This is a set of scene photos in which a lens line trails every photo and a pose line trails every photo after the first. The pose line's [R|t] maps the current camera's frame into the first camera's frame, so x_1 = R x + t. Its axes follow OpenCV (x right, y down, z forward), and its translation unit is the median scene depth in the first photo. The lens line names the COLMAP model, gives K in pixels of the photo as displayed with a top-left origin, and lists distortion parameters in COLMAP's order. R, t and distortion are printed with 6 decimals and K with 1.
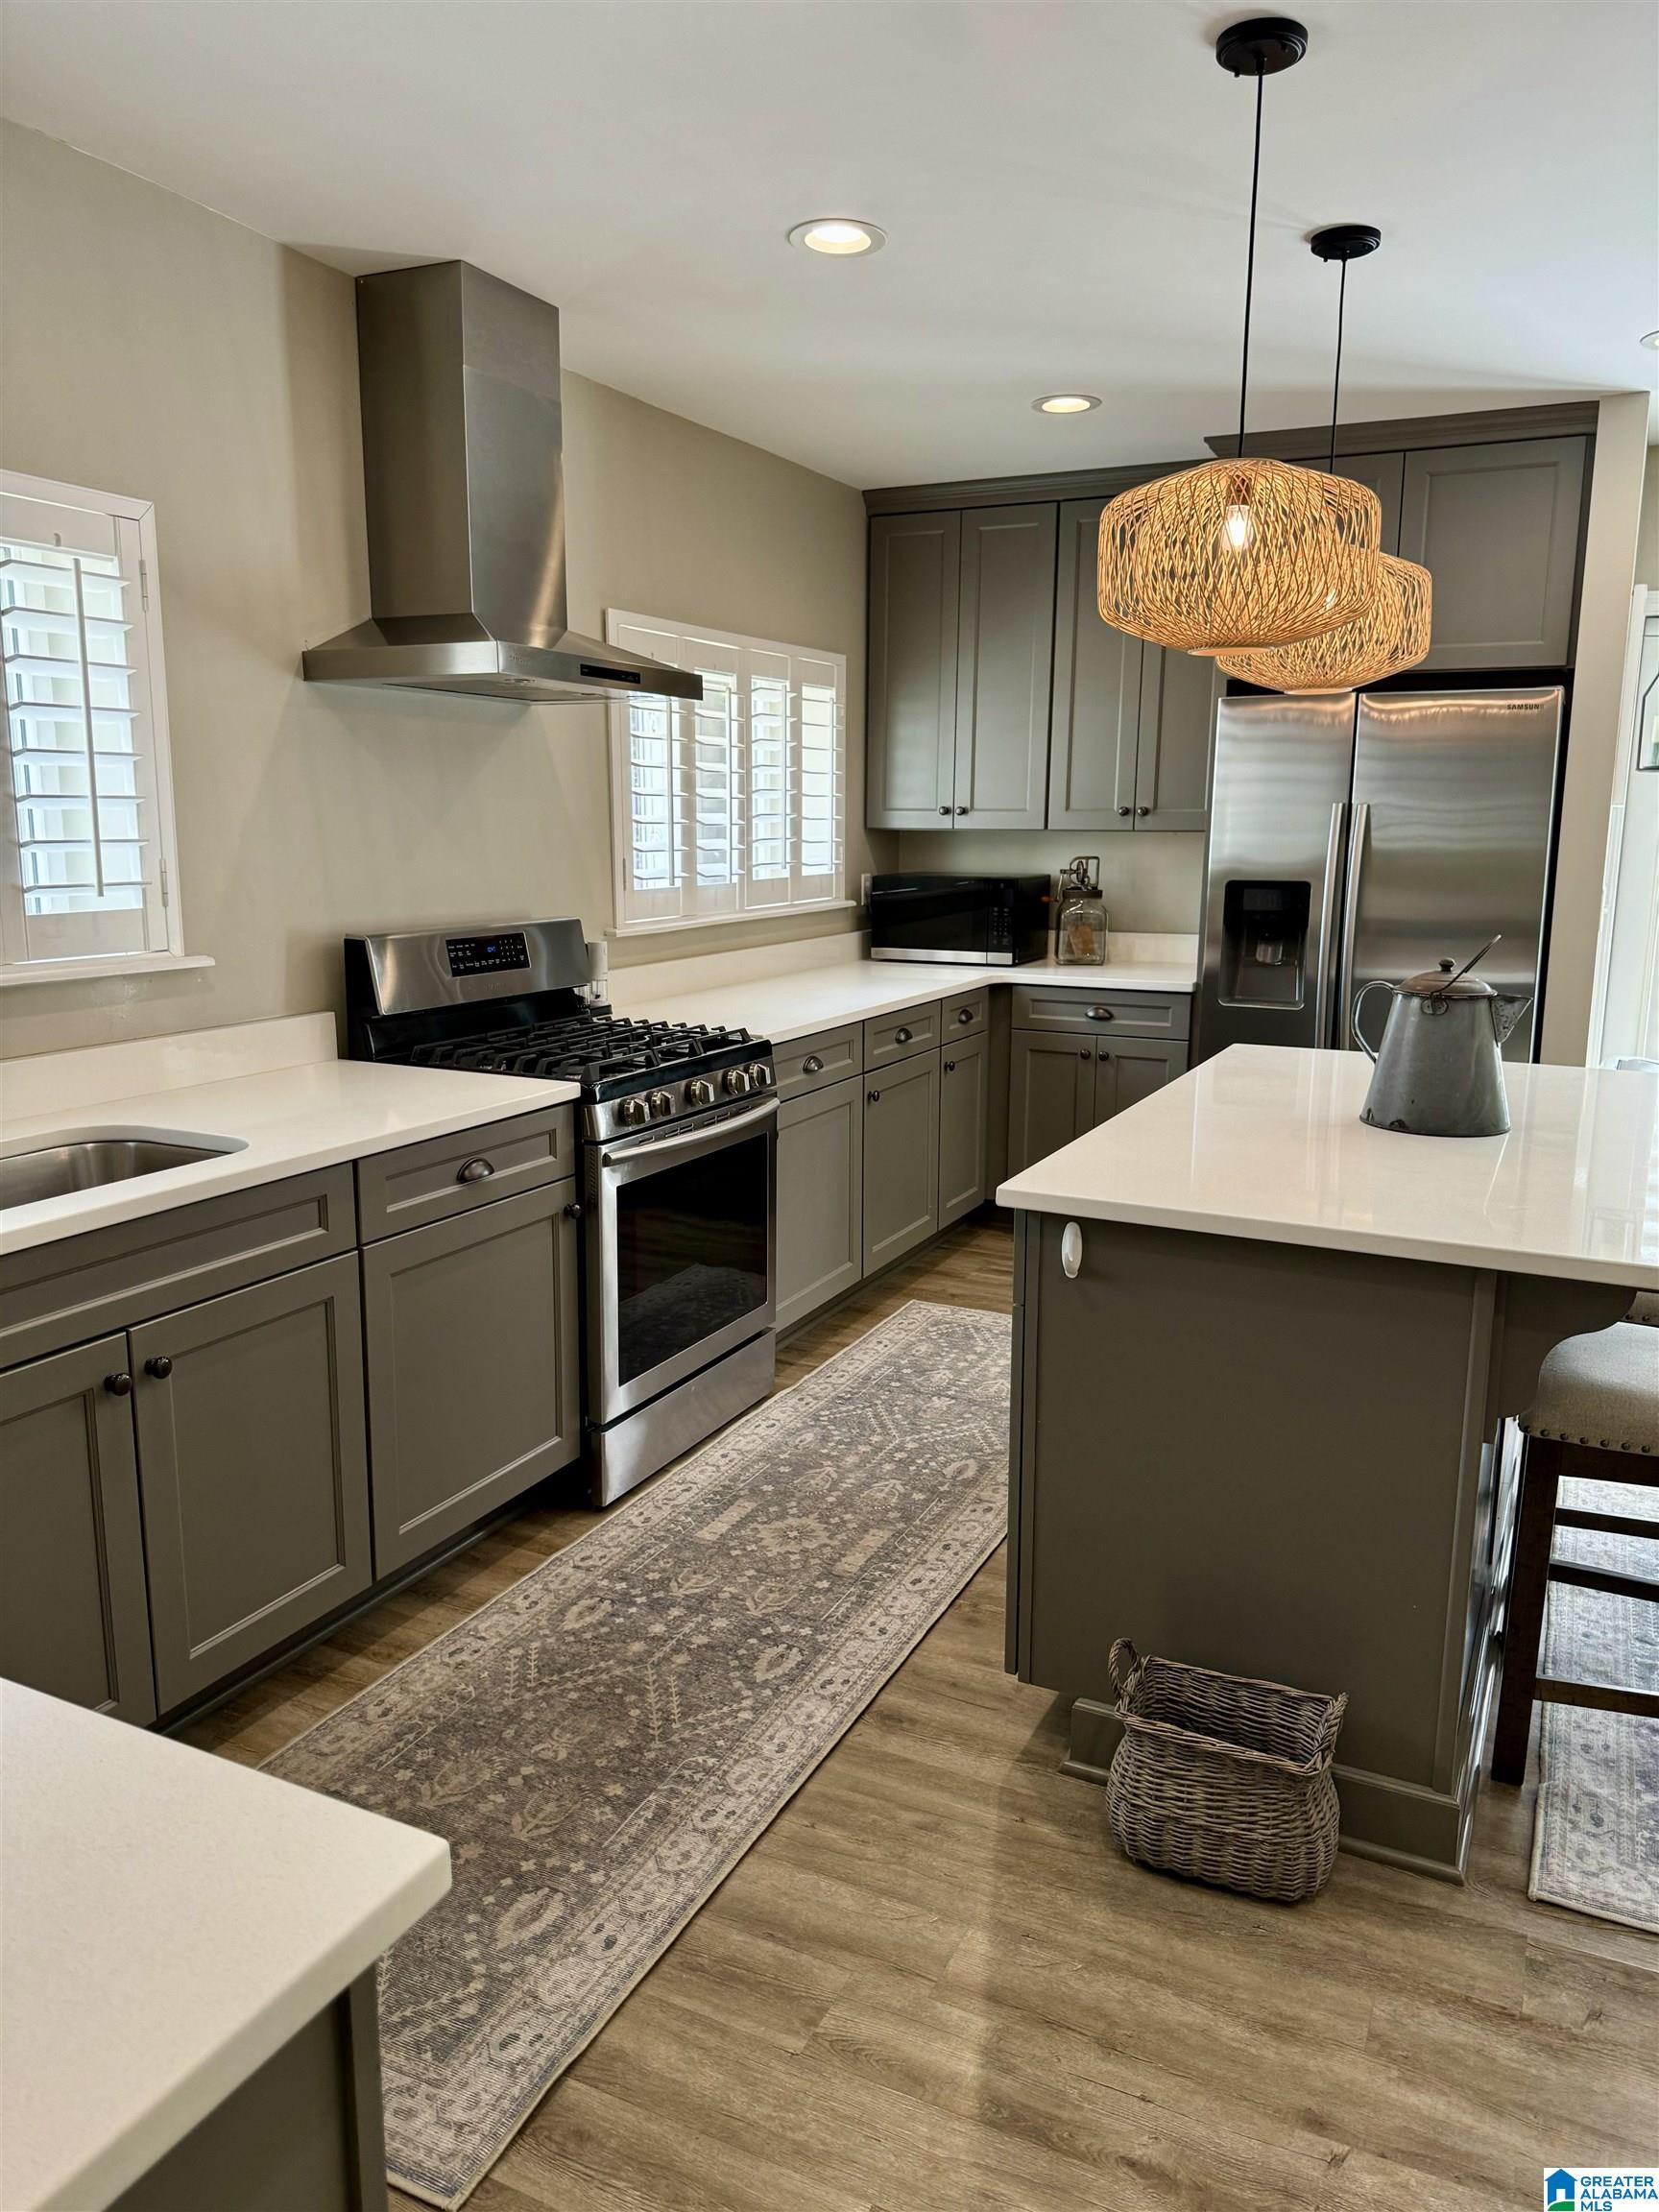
lens RADIAL K [[1549.3, 0, 829.5], [0, 1549.3, 1106.0], [0, 0, 1]] dist [-0.002628, -0.003999]
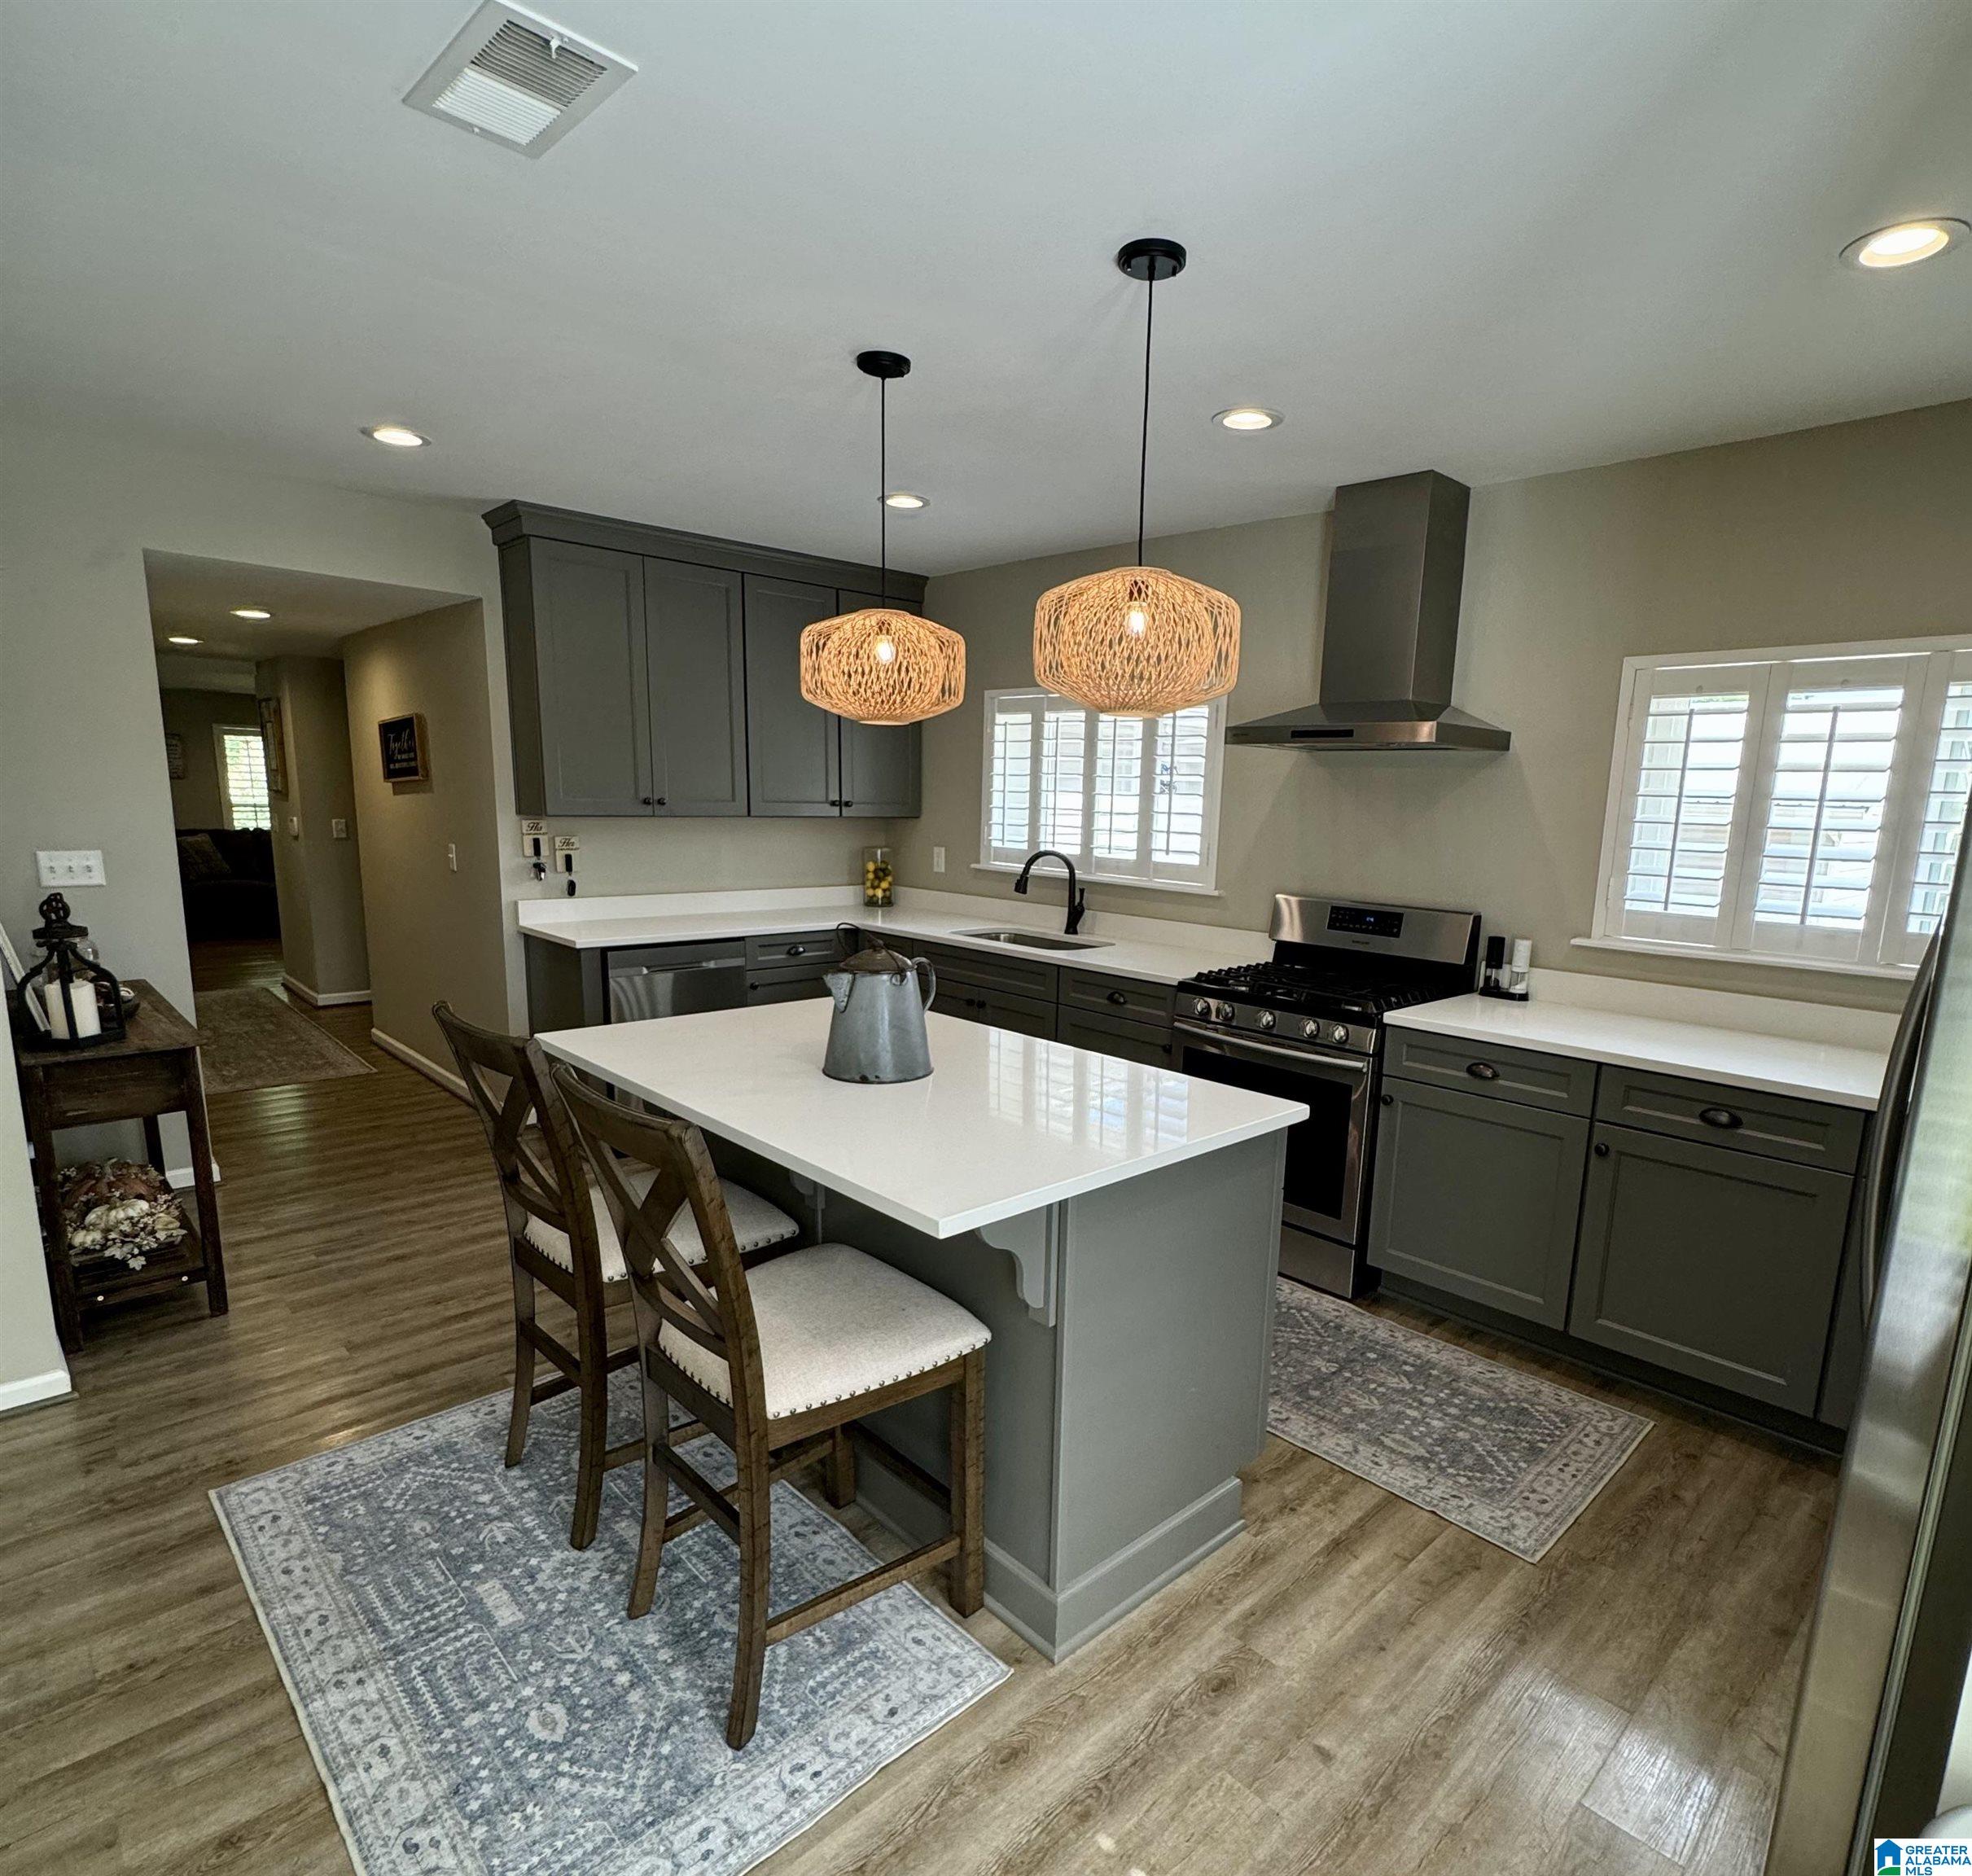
lens RADIAL K [[1111.5, 0, 1034.9], [0, 1111.5, 1014.1], [0, 0, 1]] dist [-0.004983, -0.000181]
pose [[-0.347632, 0.168078, -0.922443, 0.905986], [-0.201976, 0.947282, 0.248721, -0.219982], [0.915619, 0.272775, -0.295358, 1.059866]]
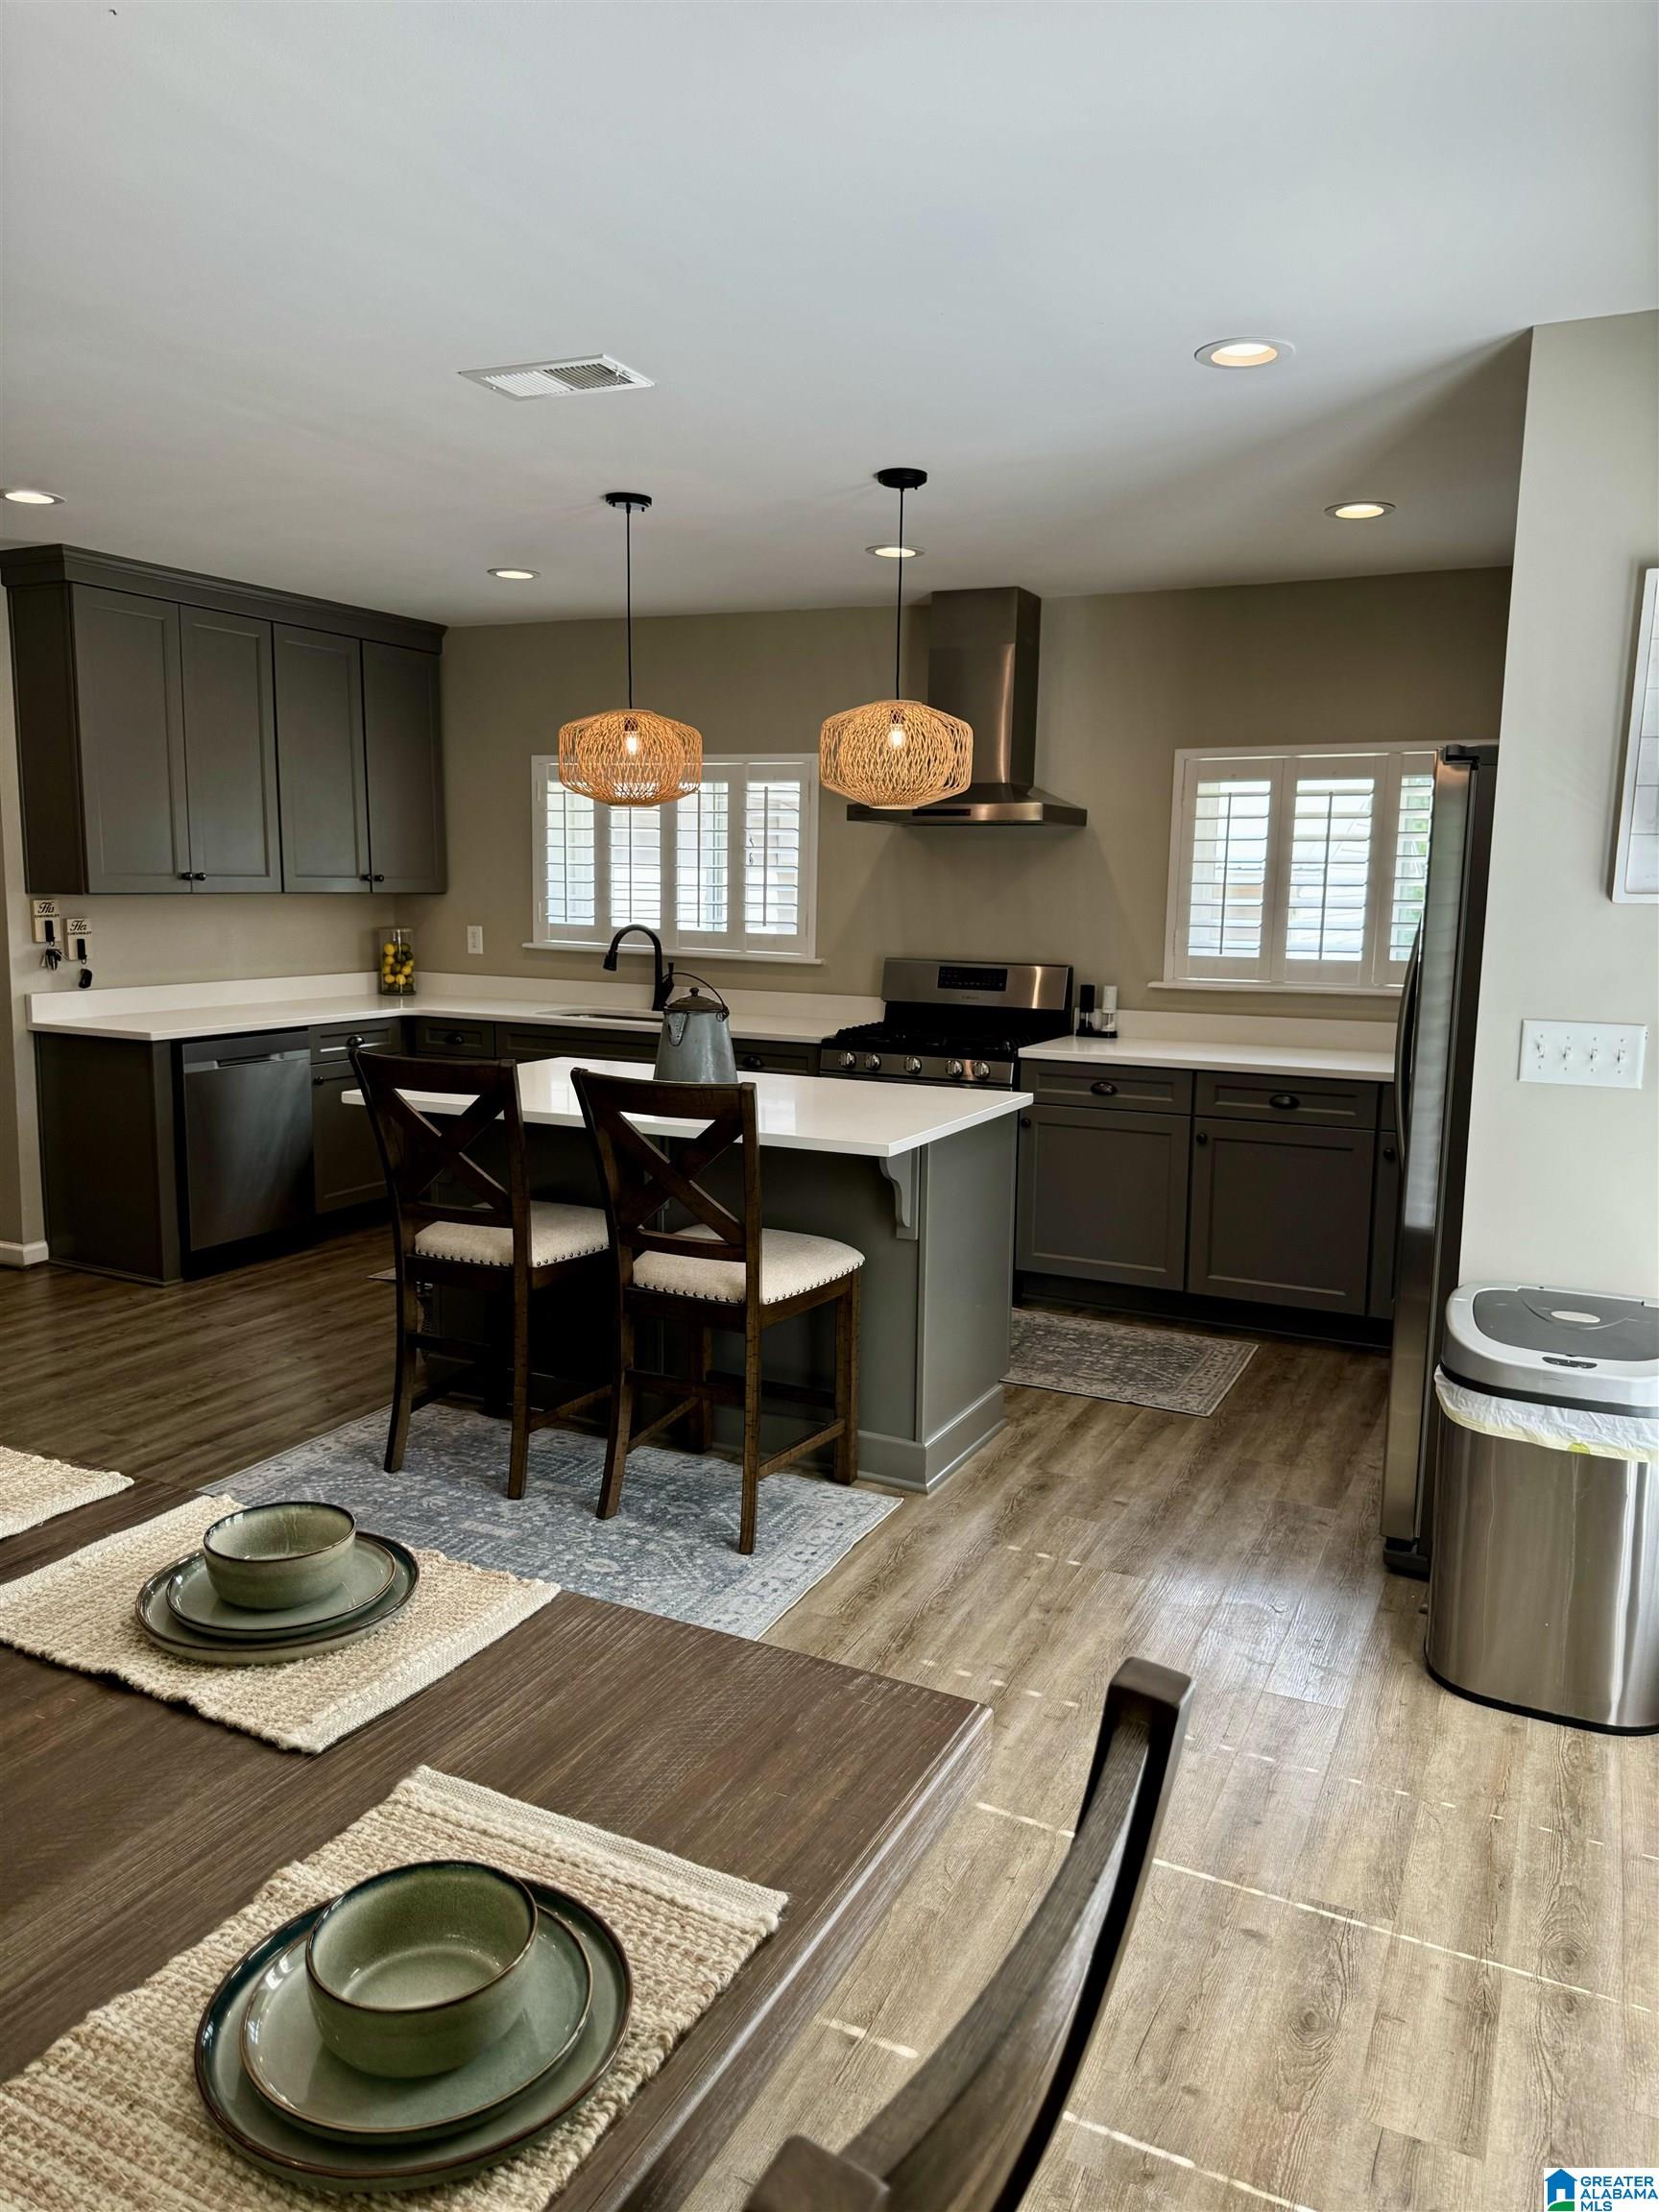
lens RADIAL K [[1554.6, 0, 825.9], [0, 1554.6, 1103.7], [0, 0, 1]] dist [0.178565, -0.396893]
pose [[-0.013187, 0.138900, -0.990219, 1.478394], [-0.201054, 0.969711, 0.138701, -0.171699], [0.979491, 0.200917, 0.015138, 0.855001]]
